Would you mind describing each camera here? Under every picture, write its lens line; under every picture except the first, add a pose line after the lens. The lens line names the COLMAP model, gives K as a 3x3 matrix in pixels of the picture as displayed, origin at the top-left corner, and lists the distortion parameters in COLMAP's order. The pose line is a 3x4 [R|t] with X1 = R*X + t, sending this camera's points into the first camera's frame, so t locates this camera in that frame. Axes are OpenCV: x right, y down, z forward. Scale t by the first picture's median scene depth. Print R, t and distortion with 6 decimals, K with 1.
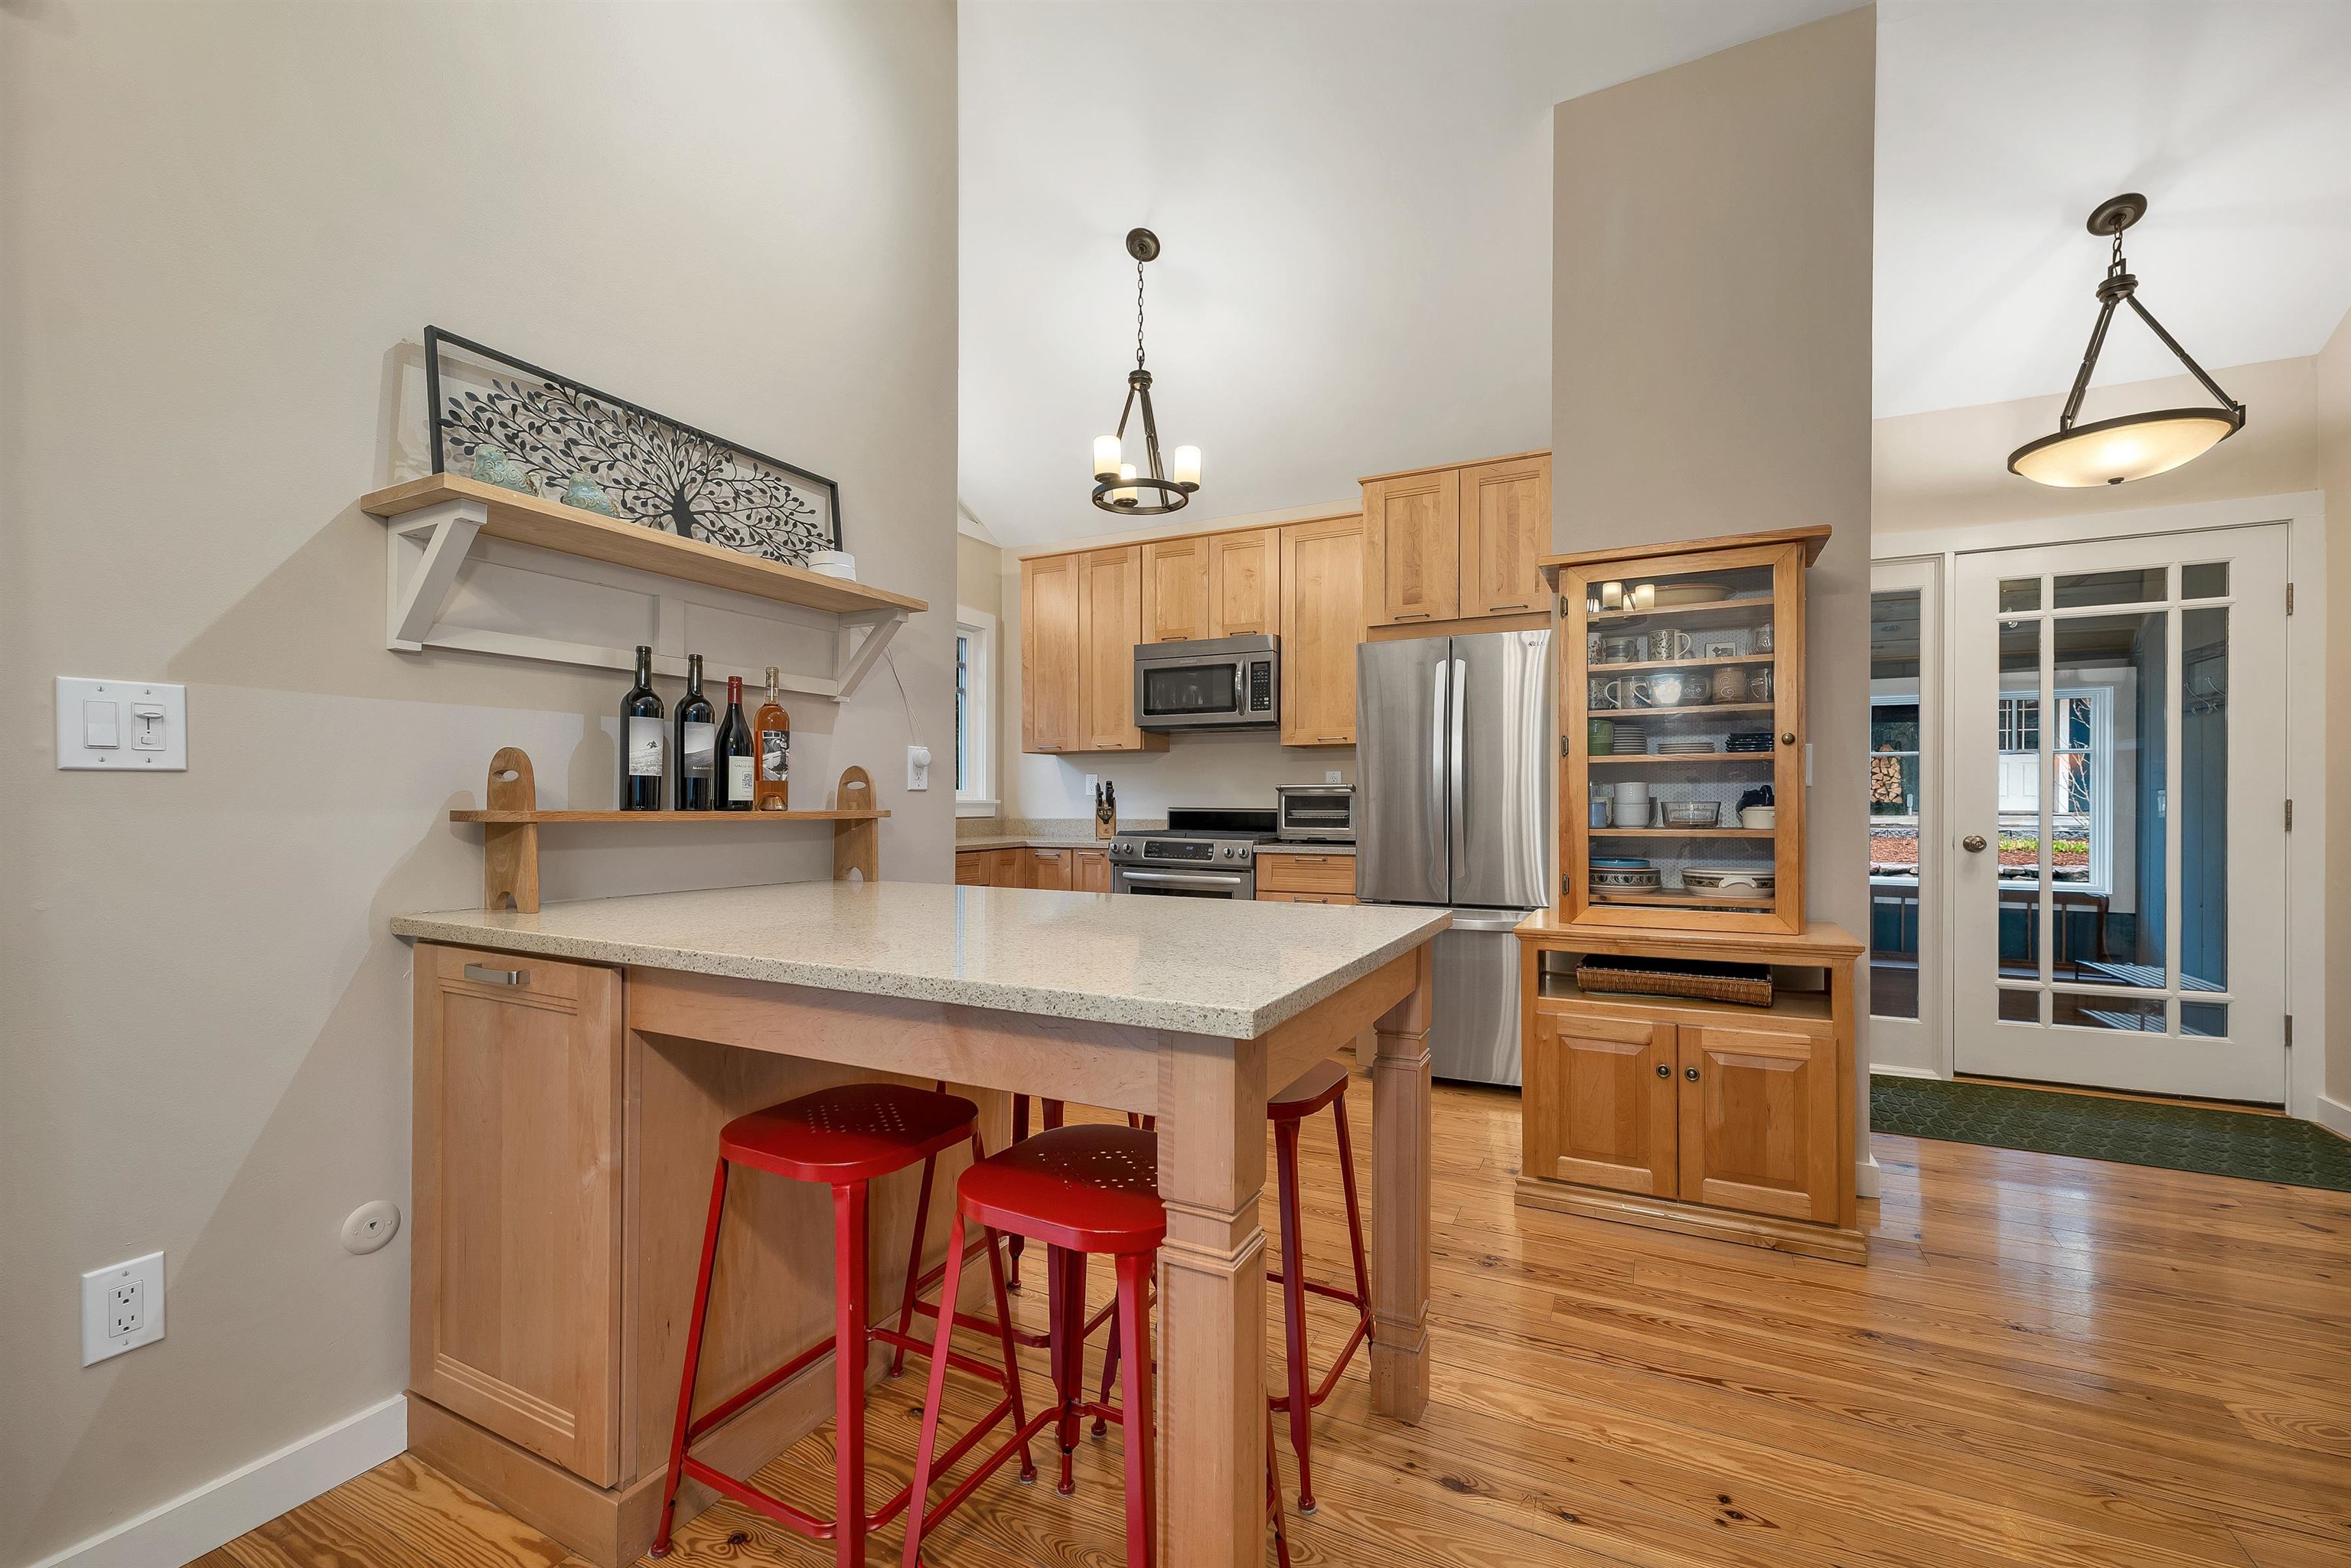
lens RADIAL K [[972.4, 0, 1174.9], [0, 972.4, 803.4], [0, 0, 1]] dist [0.001441, 0.000255]
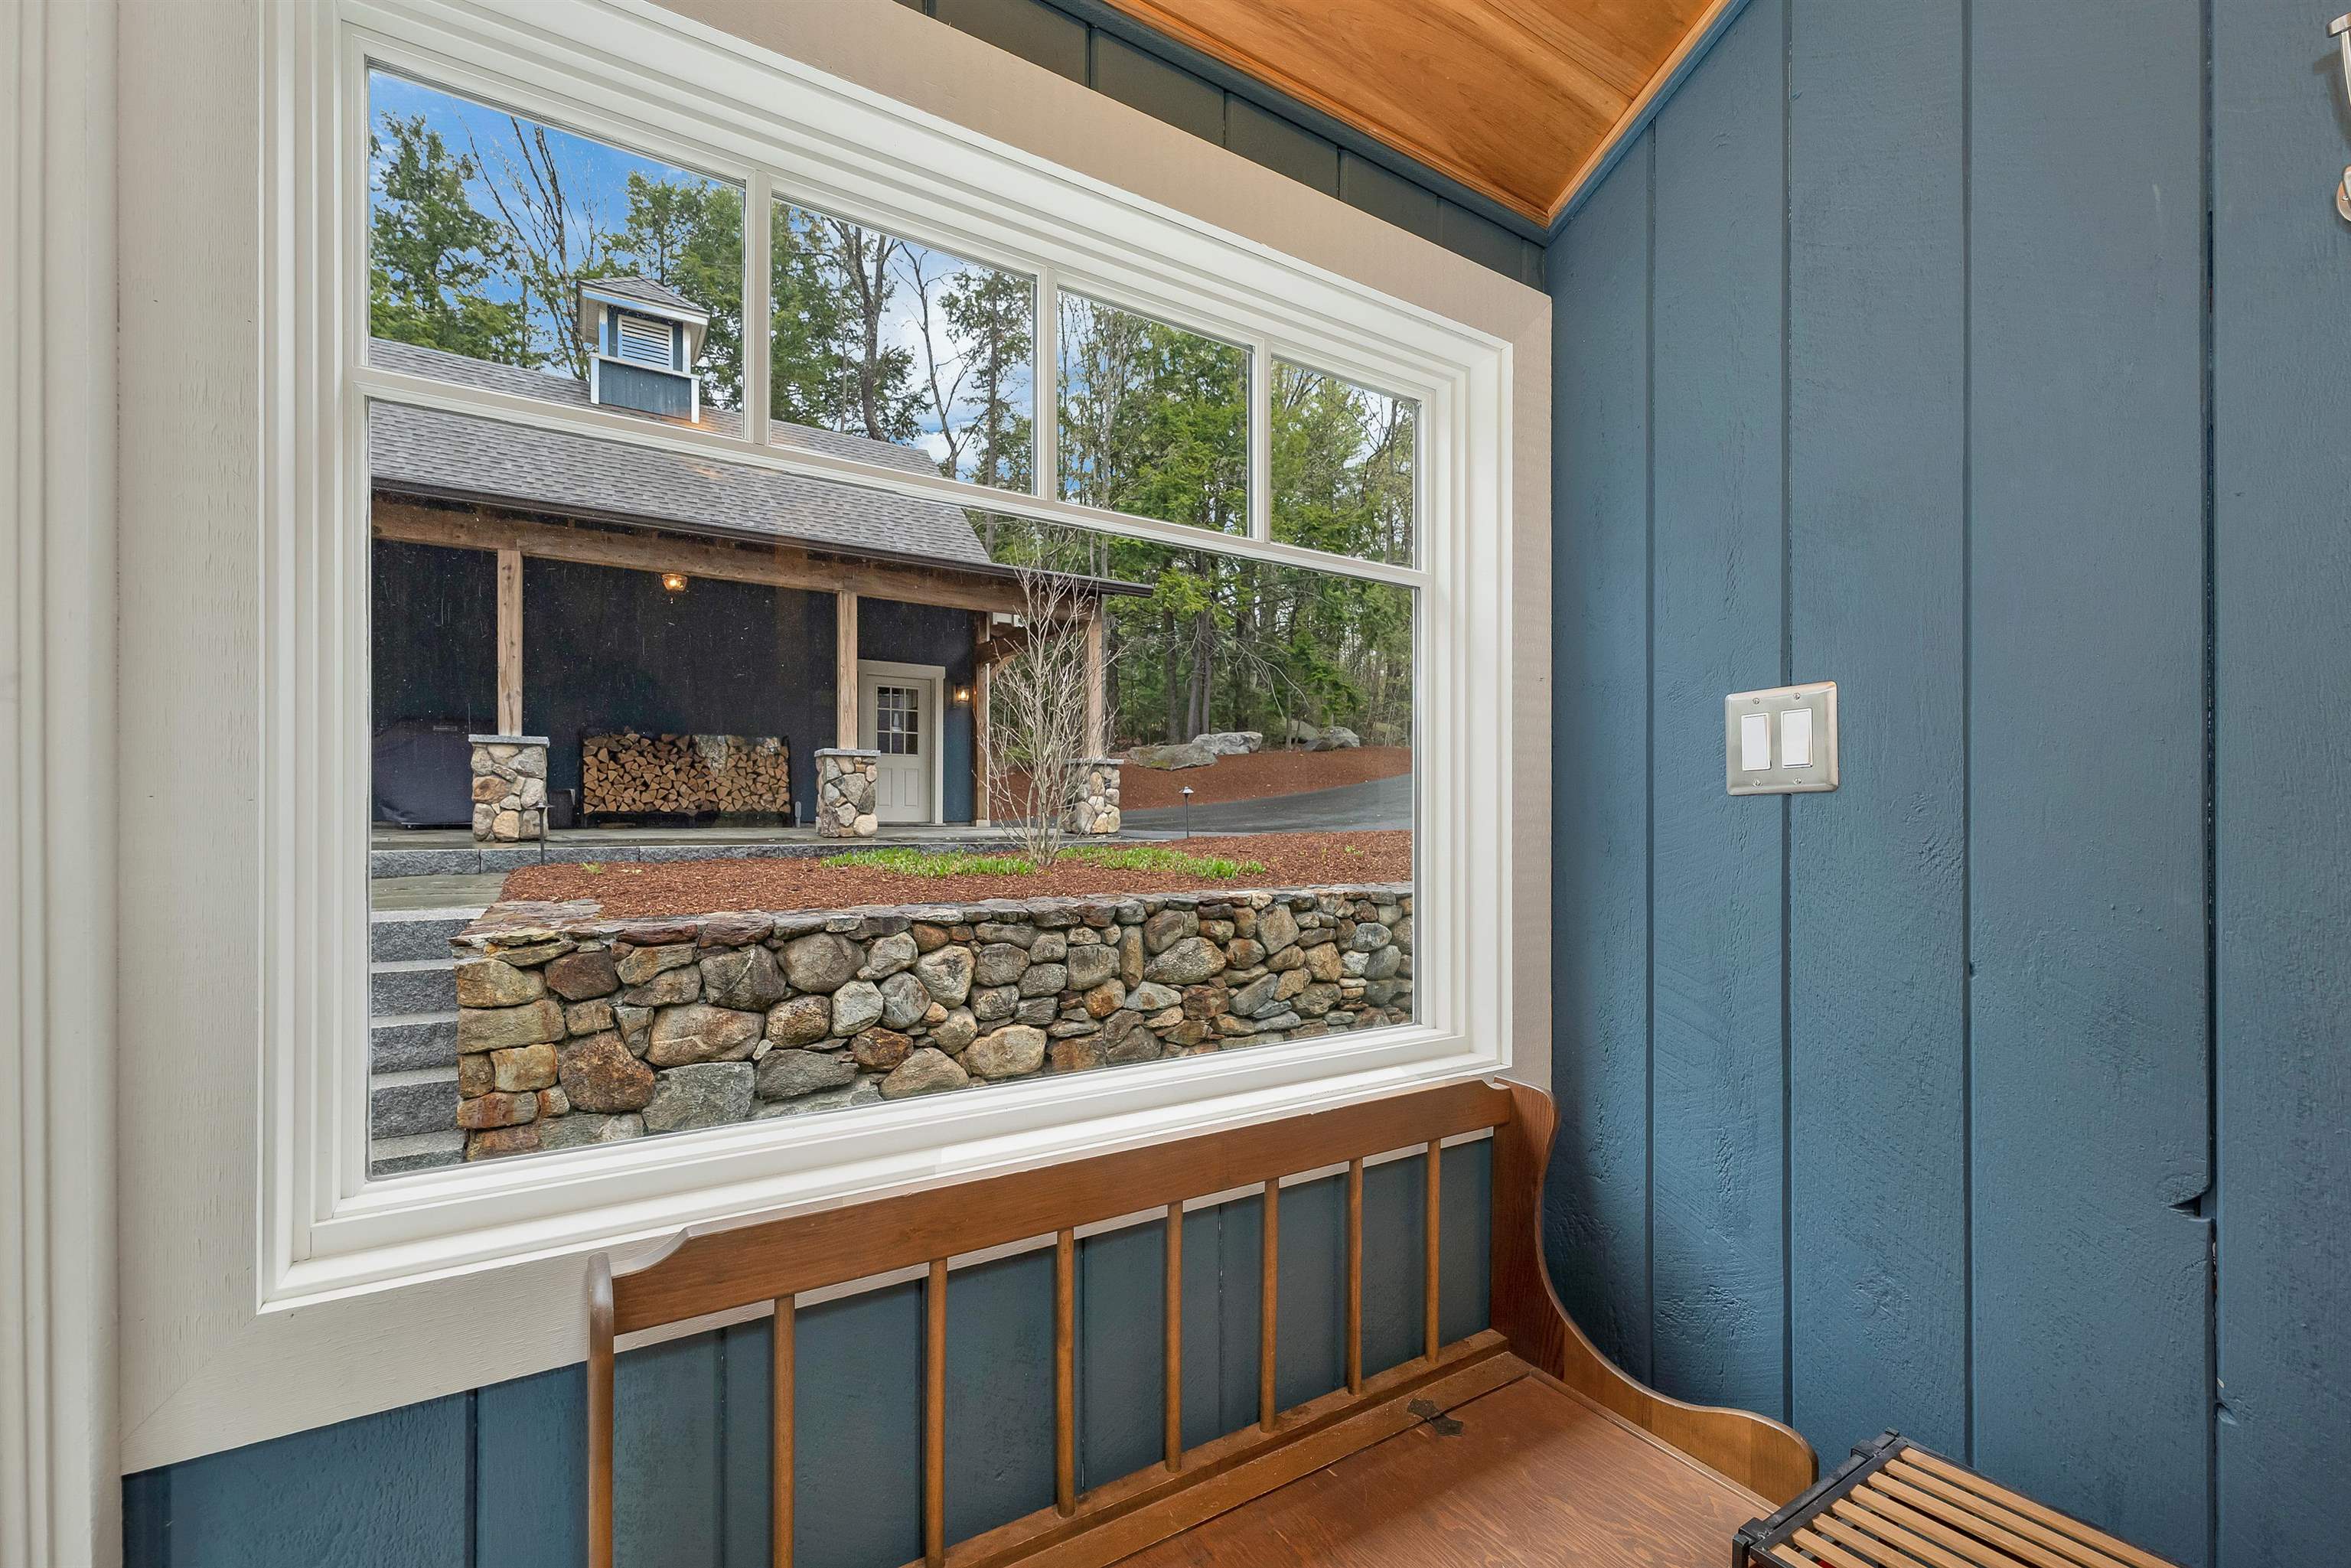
lens RADIAL K [[973.9, 0, 1175.3], [0, 973.9, 811.8], [0, 0, 1]] dist [0.002706, 0.000018]
pose [[0.508903, 0.009459, 0.860772, 0.909072], [-0.000967, 0.999945, -0.010416, 0.030854], [-0.860823, 0.004469, 0.508884, 1.328837]]
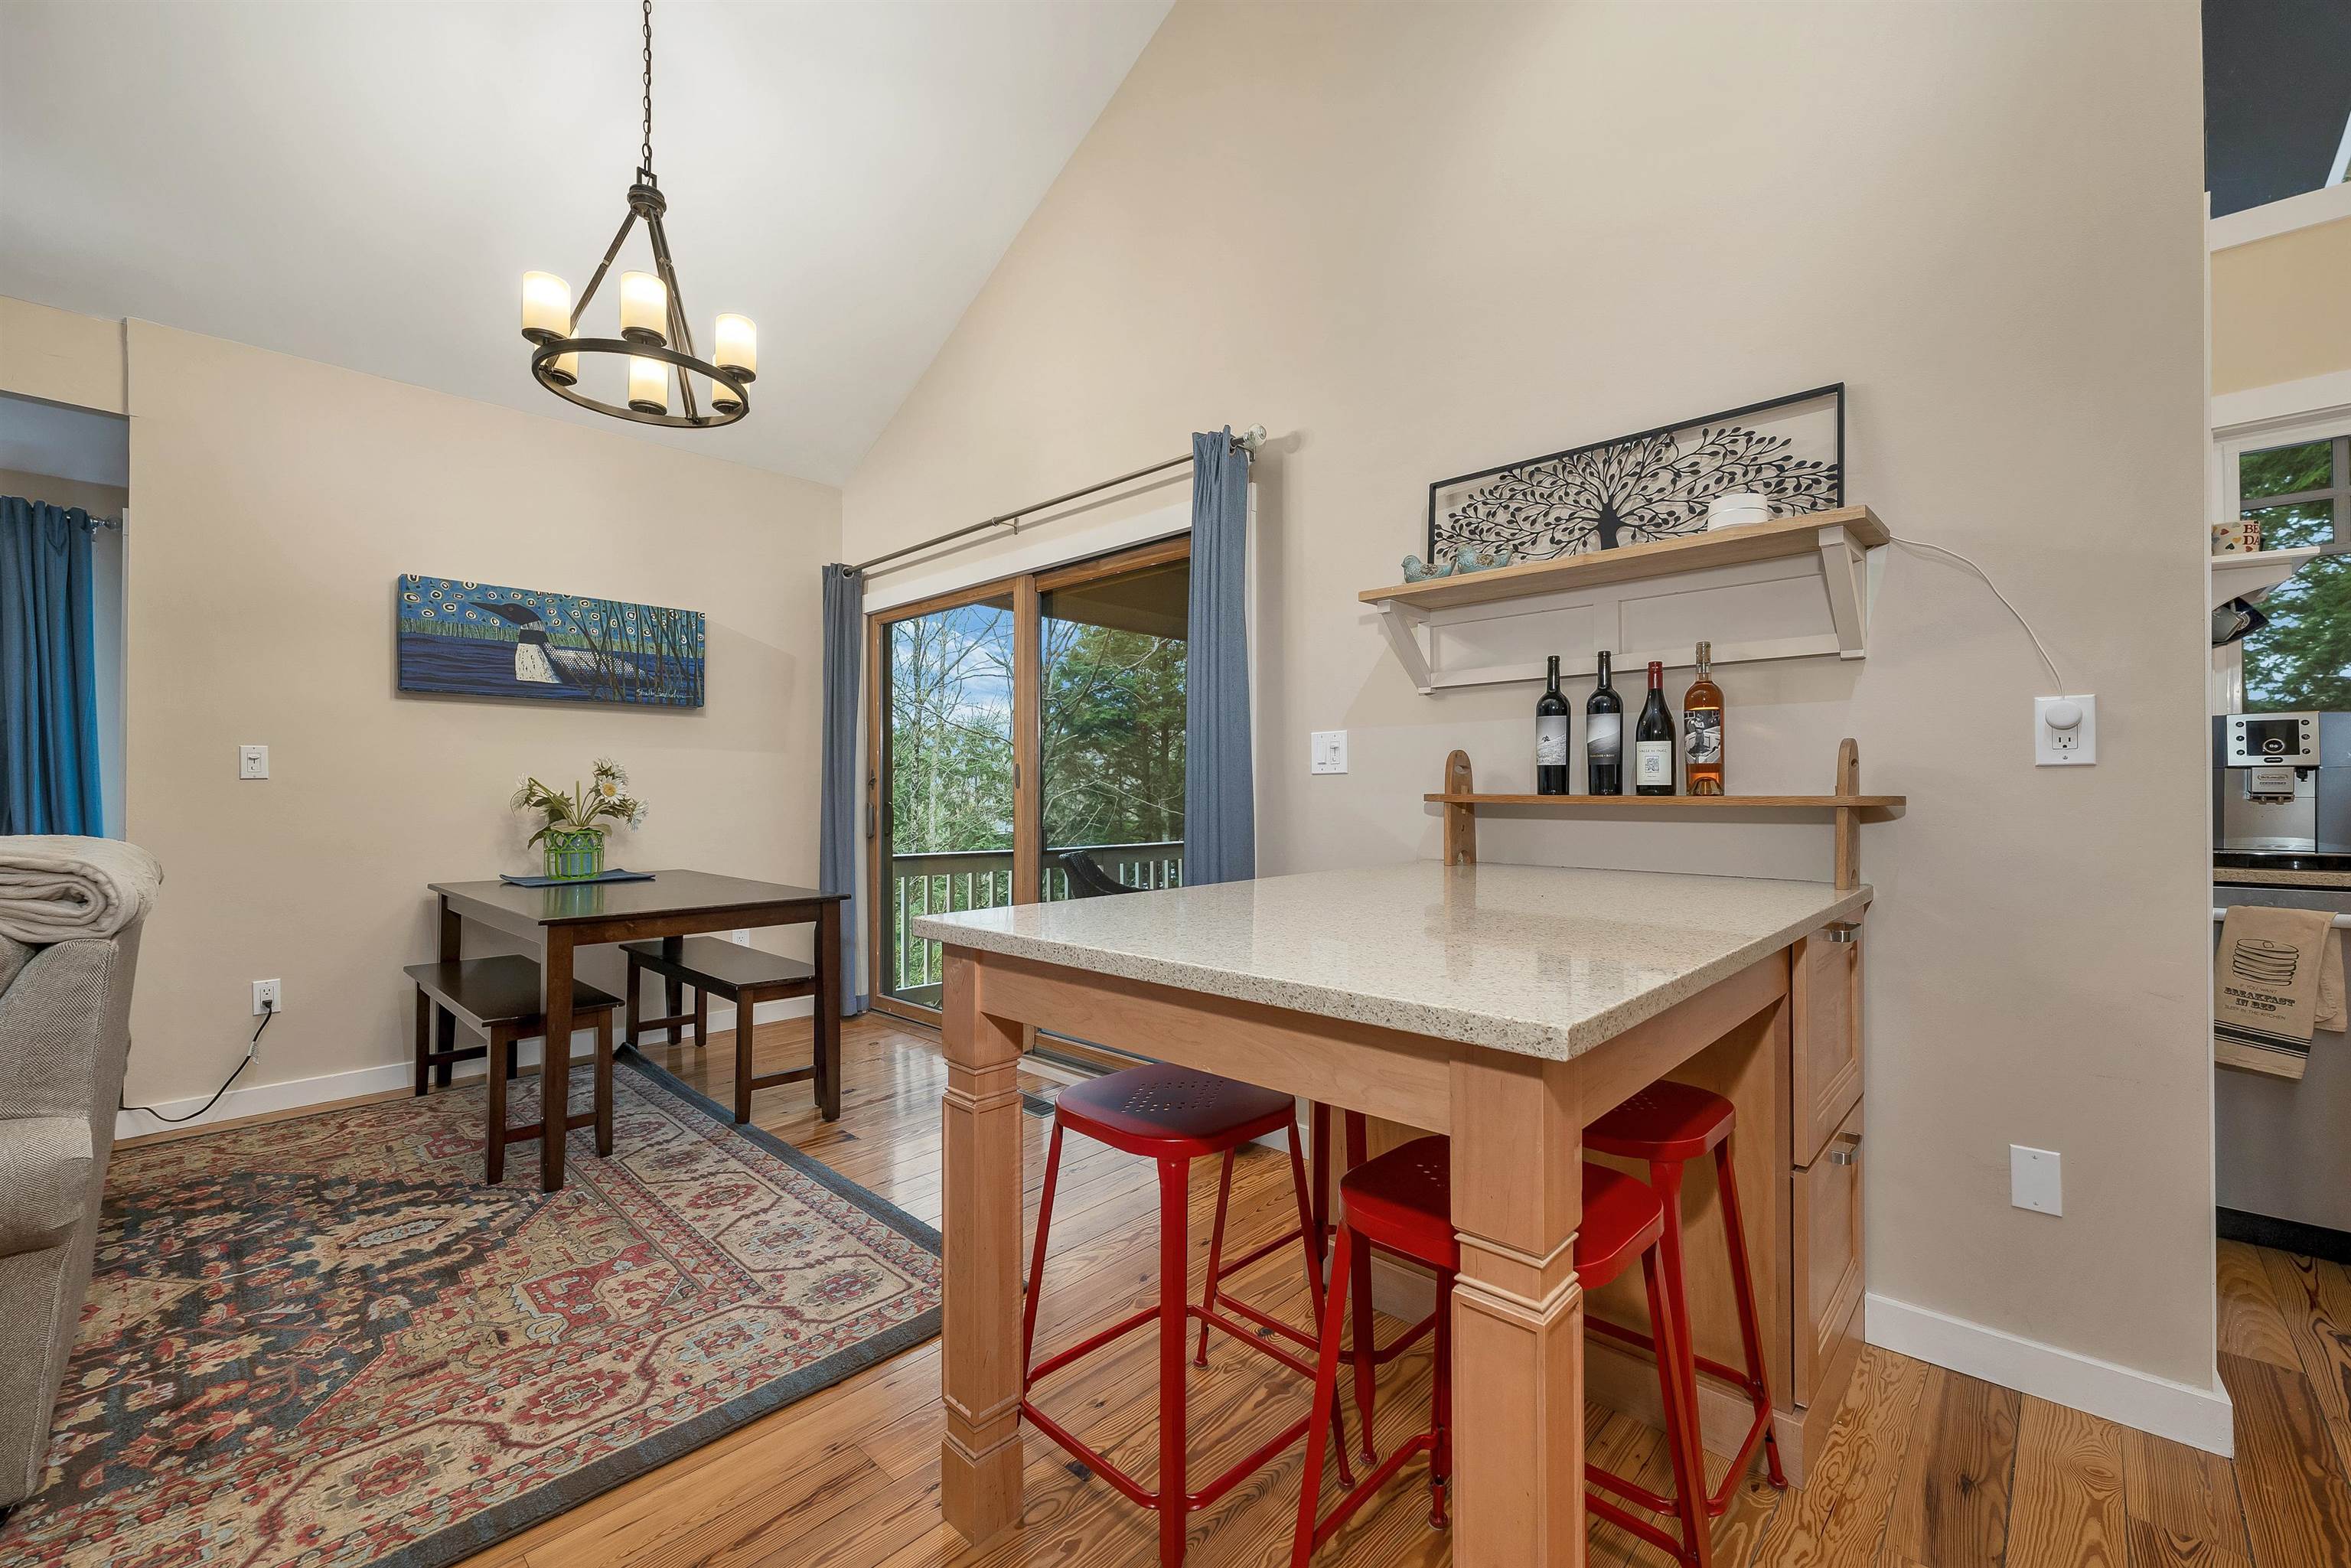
lens RADIAL K [[964.3, 0, 1175.5], [0, 964.3, 784.0], [0, 0, 1]] dist [0.002358, -0.000167]
pose [[-0.284972, -0.009574, -0.958488, 0.396394], [0.001060, 0.999946, -0.010303, 0.003382], [0.958535, -0.003952, -0.284947, 0.499163]]
